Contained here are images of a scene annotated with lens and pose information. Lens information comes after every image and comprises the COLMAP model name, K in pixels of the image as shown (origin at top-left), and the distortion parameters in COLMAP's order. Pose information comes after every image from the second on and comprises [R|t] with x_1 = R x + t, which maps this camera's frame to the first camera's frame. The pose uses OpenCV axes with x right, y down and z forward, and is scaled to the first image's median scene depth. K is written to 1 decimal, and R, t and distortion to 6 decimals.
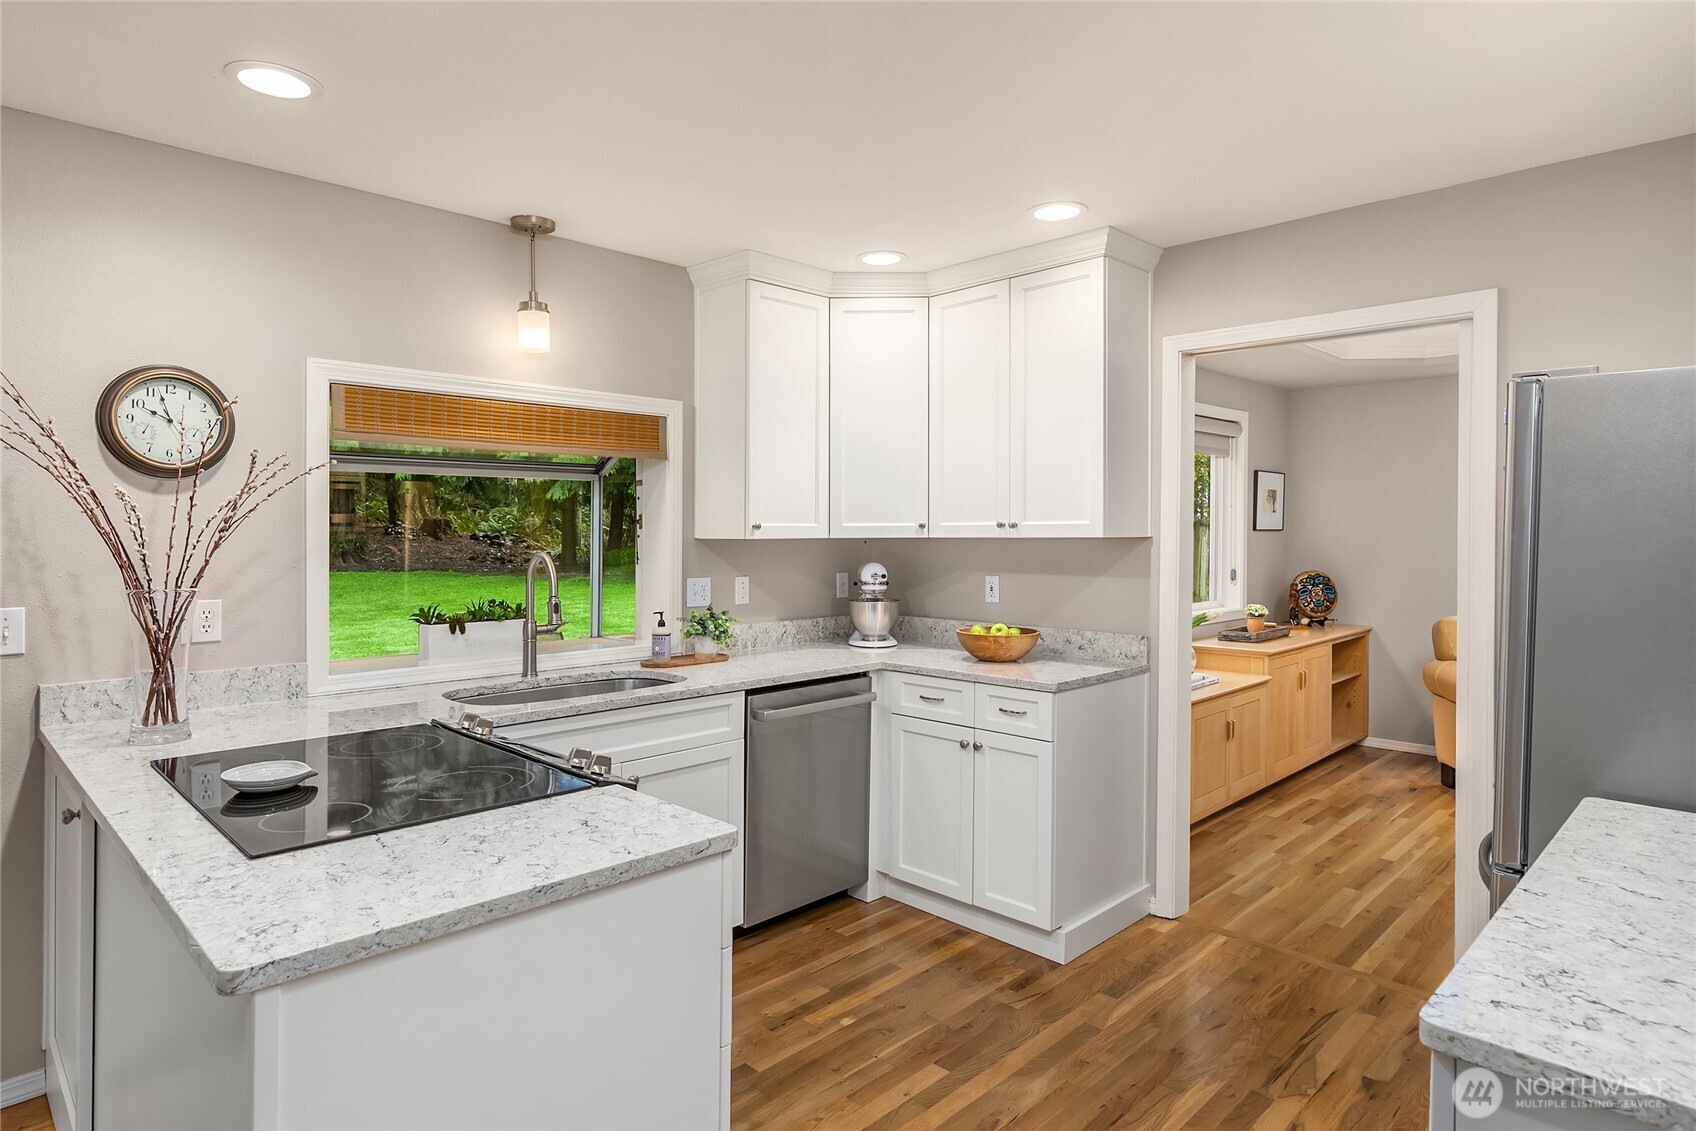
lens RADIAL K [[939.6, 0, 847.1], [0, 939.6, 535.3], [0, 0, 1]] dist [0.019450, -0.001968]
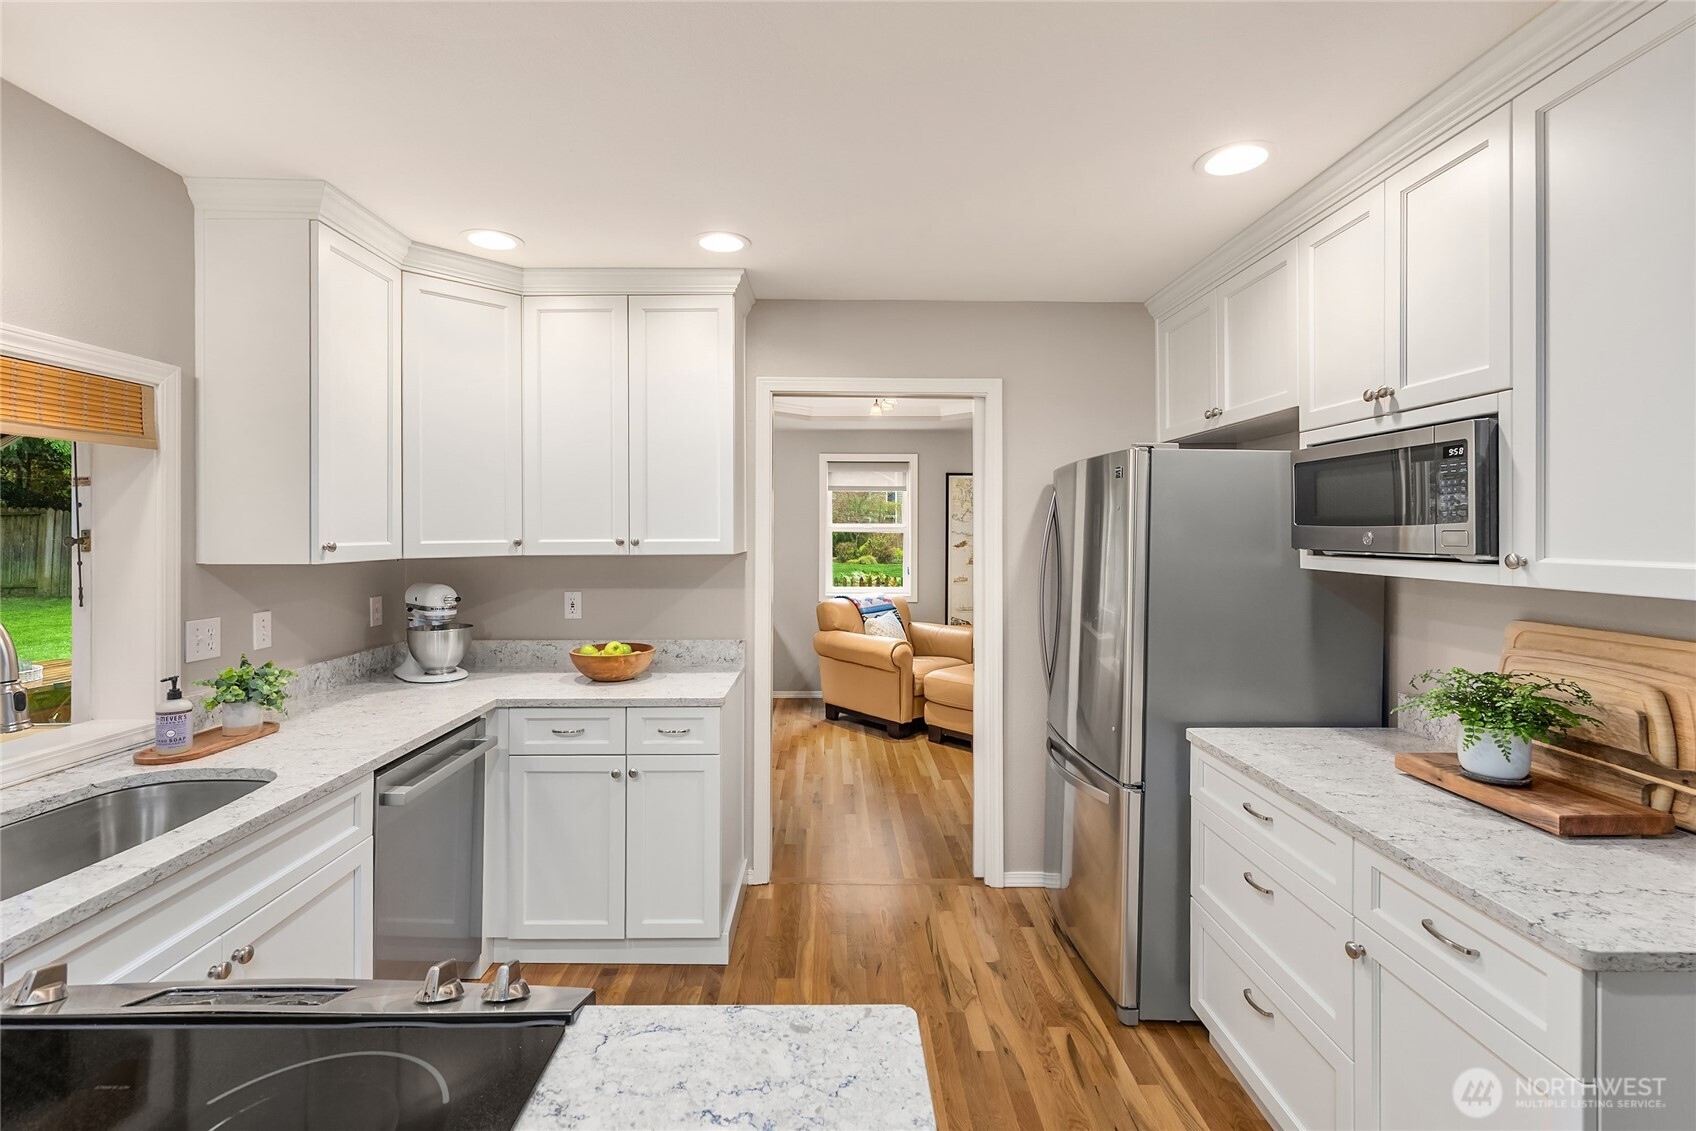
lens RADIAL K [[758.0, 0, 838.0], [0, 758.0, 534.3], [0, 0, 1]] dist [0.001054, 0.000443]
pose [[0.708637, -0.002296, 0.705570, -0.235931], [0.003541, 0.999994, -0.000302, -0.018215], [-0.705565, 0.002712, 0.708640, 0.270858]]
